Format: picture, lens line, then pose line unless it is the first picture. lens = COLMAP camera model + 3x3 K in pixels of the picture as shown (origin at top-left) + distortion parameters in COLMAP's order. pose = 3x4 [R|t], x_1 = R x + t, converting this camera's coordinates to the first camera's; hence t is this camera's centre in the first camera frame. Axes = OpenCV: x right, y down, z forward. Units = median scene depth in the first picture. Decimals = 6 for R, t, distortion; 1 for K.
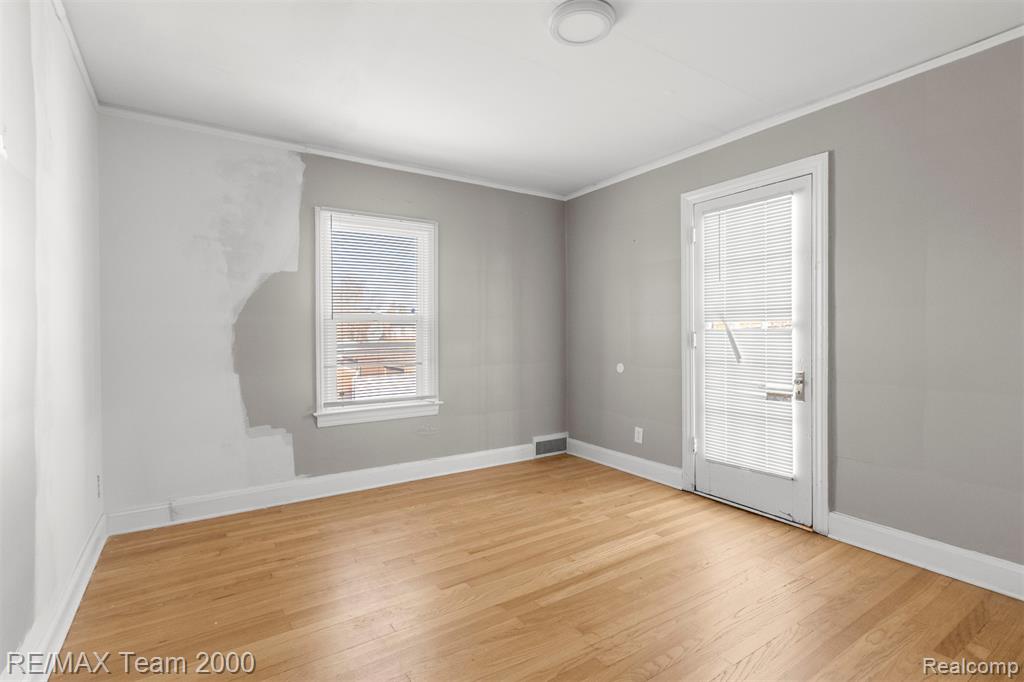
lens RADIAL K [[486.8, 0, 500.4], [0, 486.8, 337.3], [0, 0, 1]] dist [0.000583, 0.000321]
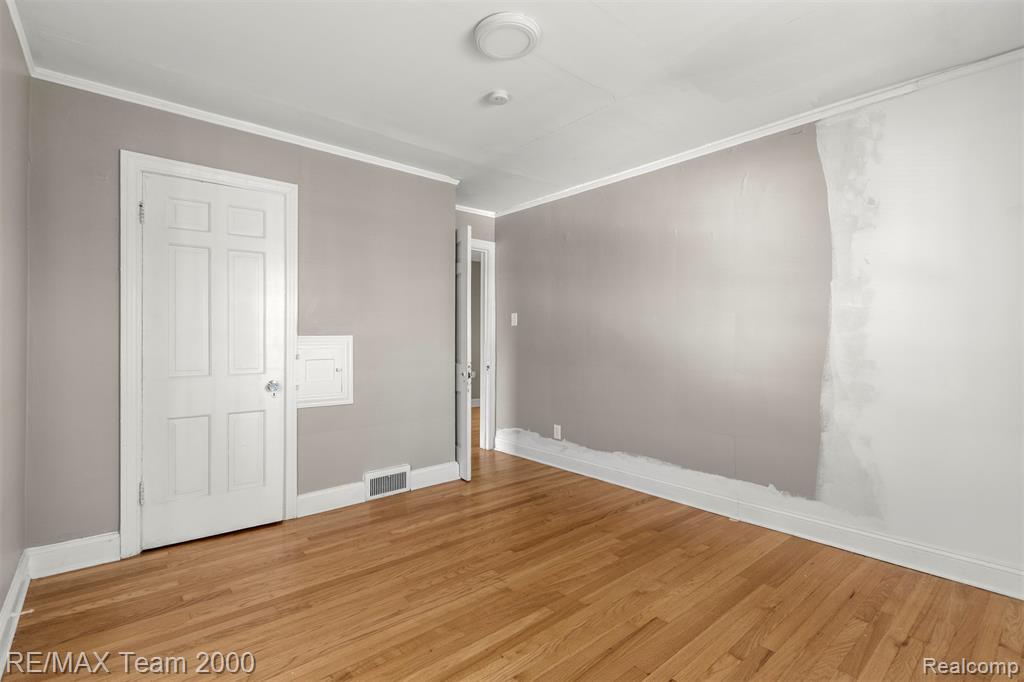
lens RADIAL K [[474.9, 0, 509.5], [0, 474.9, 332.8], [0, 0, 1]] dist [-0.000390, -0.001130]
pose [[-0.990321, 0.004017, -0.138740, 0.284667], [0.004411, 0.999987, -0.002534, -0.019659], [0.138728, -0.003122, -0.990326, 1.900230]]
